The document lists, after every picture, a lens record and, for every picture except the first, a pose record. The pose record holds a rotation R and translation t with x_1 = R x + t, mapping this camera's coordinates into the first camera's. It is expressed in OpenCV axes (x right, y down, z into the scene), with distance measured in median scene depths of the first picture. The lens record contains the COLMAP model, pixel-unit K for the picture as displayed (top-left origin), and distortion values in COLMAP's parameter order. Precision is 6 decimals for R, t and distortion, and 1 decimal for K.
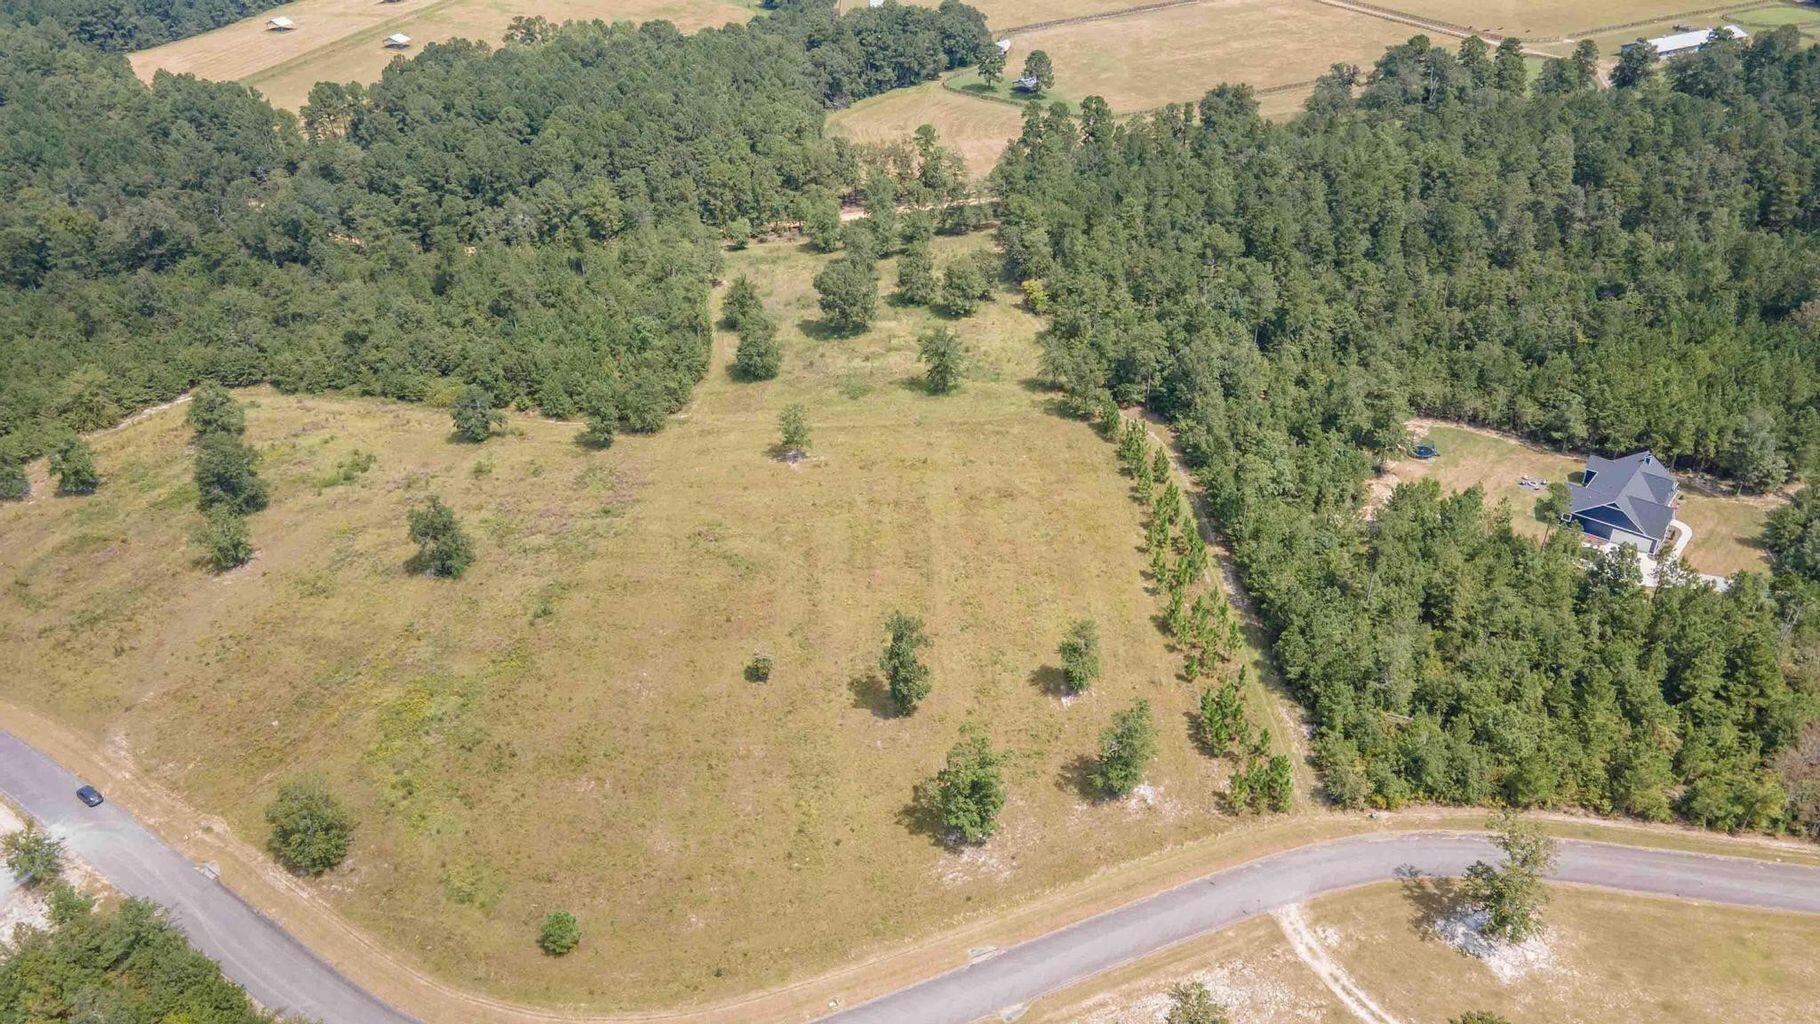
lens RADIAL K [[1326.5, 0, 915.5], [0, 1326.5, 508.4], [0, 0, 1]] dist [0.020606, 0.023247]
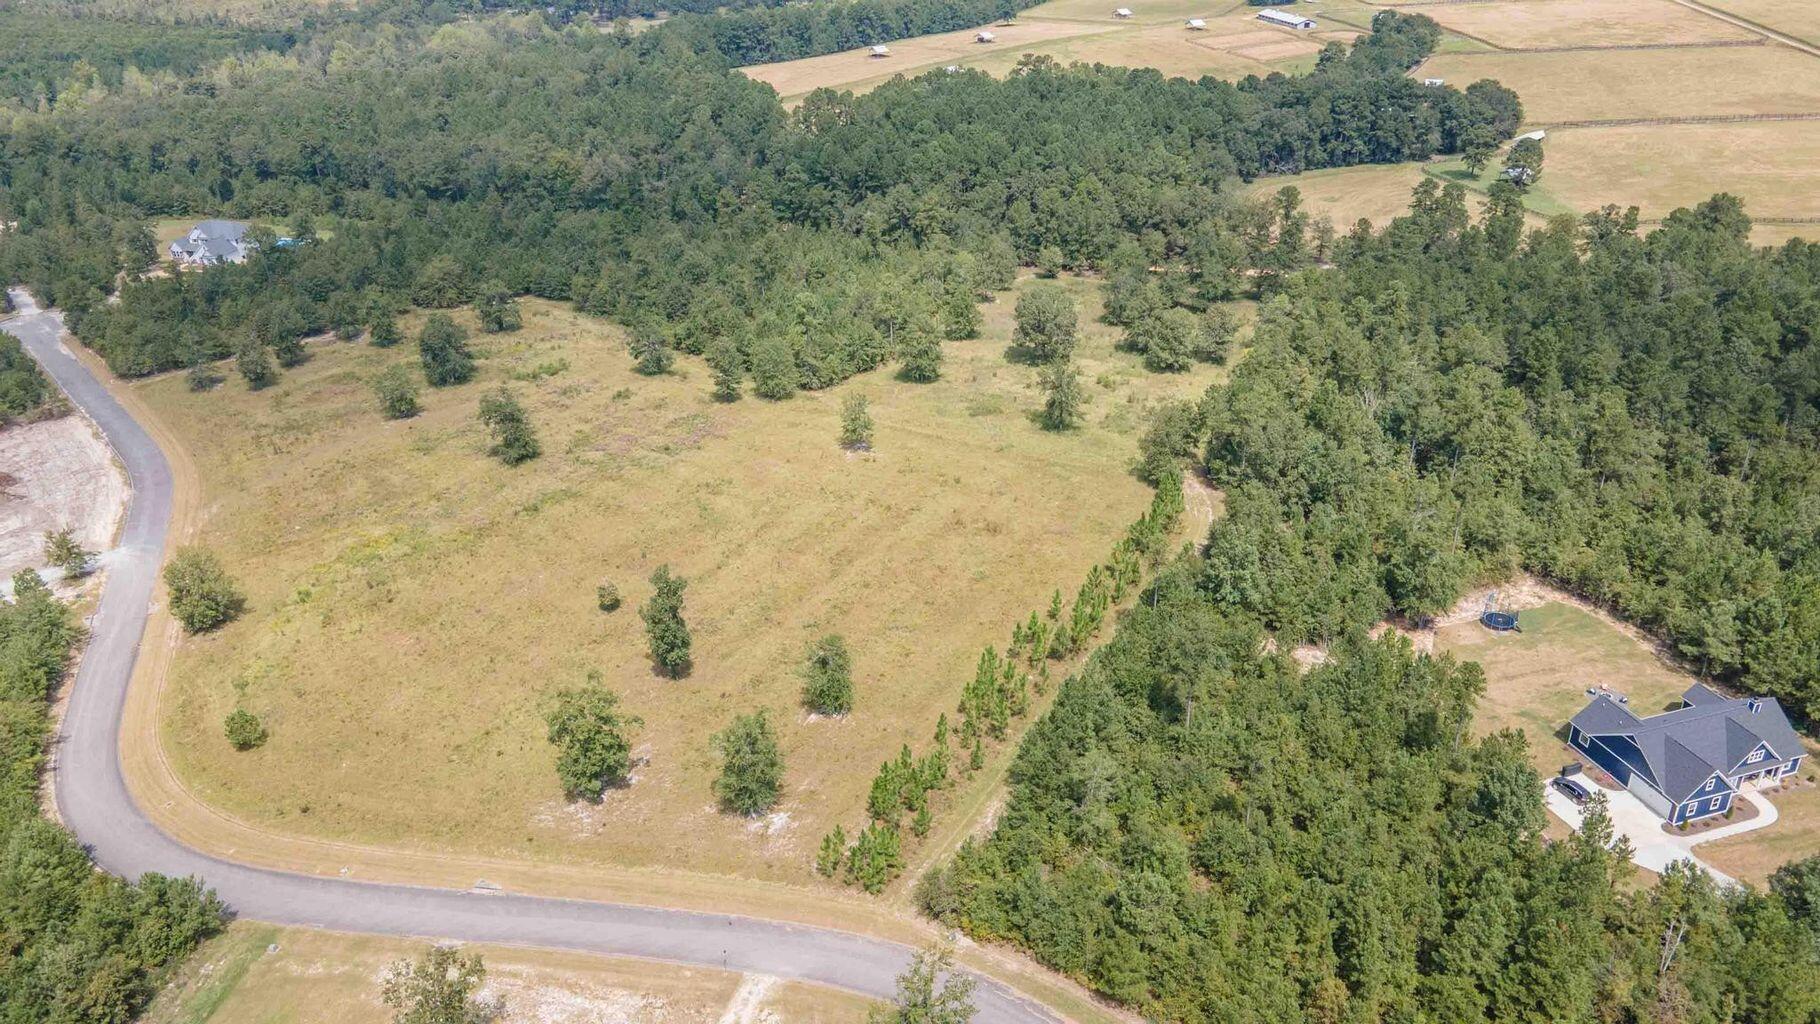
lens RADIAL K [[1326.5, 0, 909.9], [0, 1326.5, 510.3], [0, 0, 1]] dist [0.020606, 0.023247]
pose [[0.844590, 0.252175, -0.472309, 0.289681], [-0.280546, 0.959780, 0.010769, -0.010762], [0.456028, 0.123409, 0.881367, 0.103632]]
